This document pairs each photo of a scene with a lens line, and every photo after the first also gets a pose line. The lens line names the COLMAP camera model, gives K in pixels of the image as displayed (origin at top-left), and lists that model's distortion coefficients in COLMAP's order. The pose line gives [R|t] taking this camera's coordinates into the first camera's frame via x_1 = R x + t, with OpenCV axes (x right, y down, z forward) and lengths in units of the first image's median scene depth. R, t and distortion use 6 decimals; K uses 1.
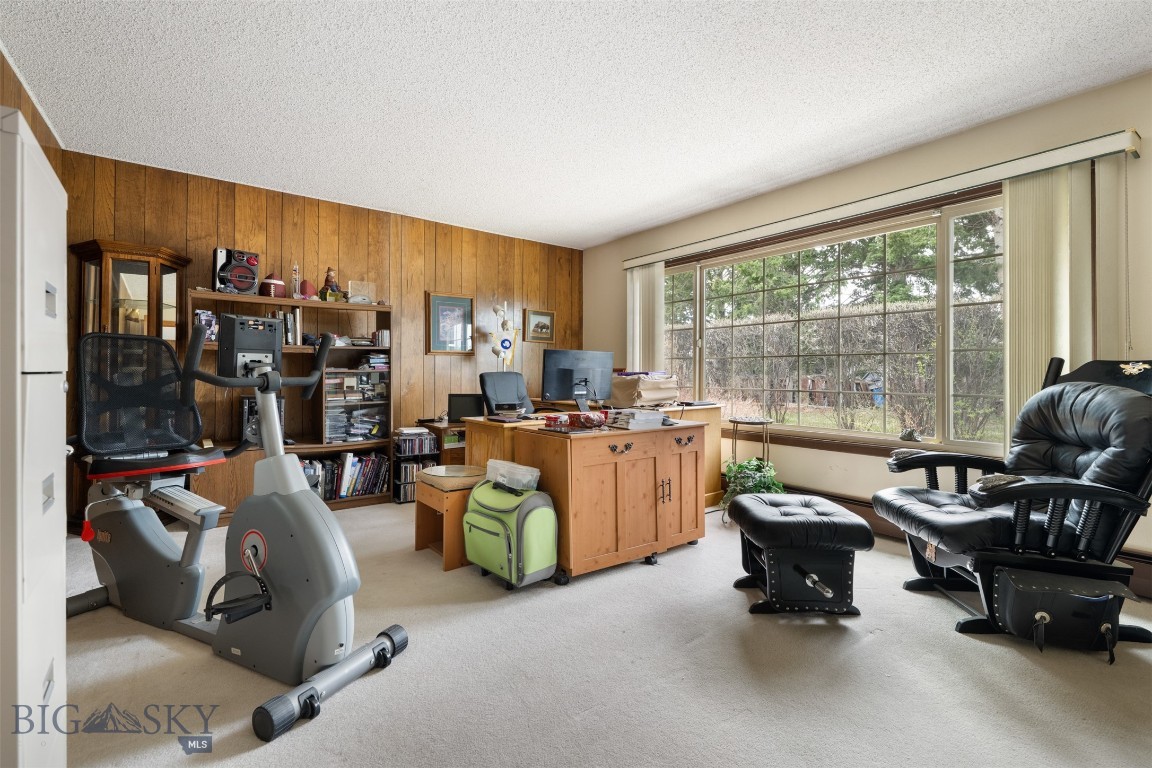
lens RADIAL K [[501.7, 0, 579.8], [0, 501.7, 380.4], [0, 0, 1]] dist [-0.002141, 0.000776]
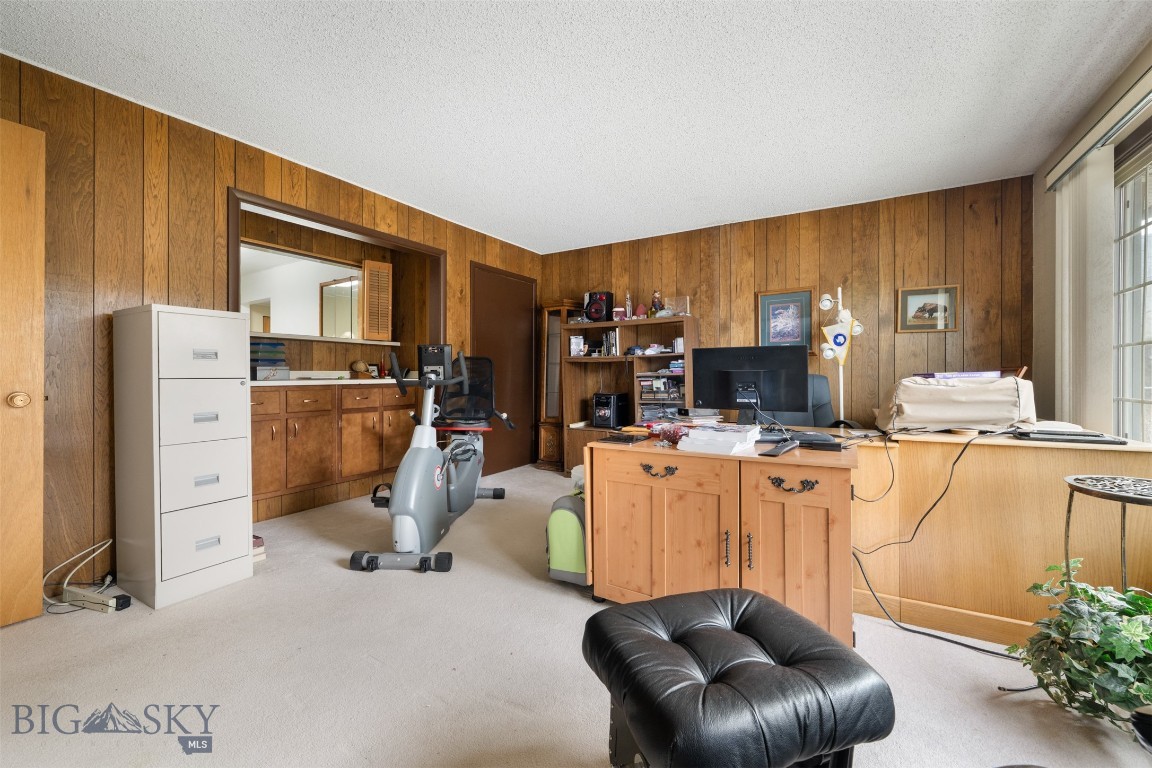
lens RADIAL K [[465.8, 0, 576.4], [0, 465.8, 372.7], [0, 0, 1]] dist [0.000349, -0.000507]
pose [[0.371334, -0.009589, -0.928450, 0.483744], [-0.008271, 0.999873, -0.013635, -0.006334], [0.928463, 0.012742, 0.371207, 0.400740]]
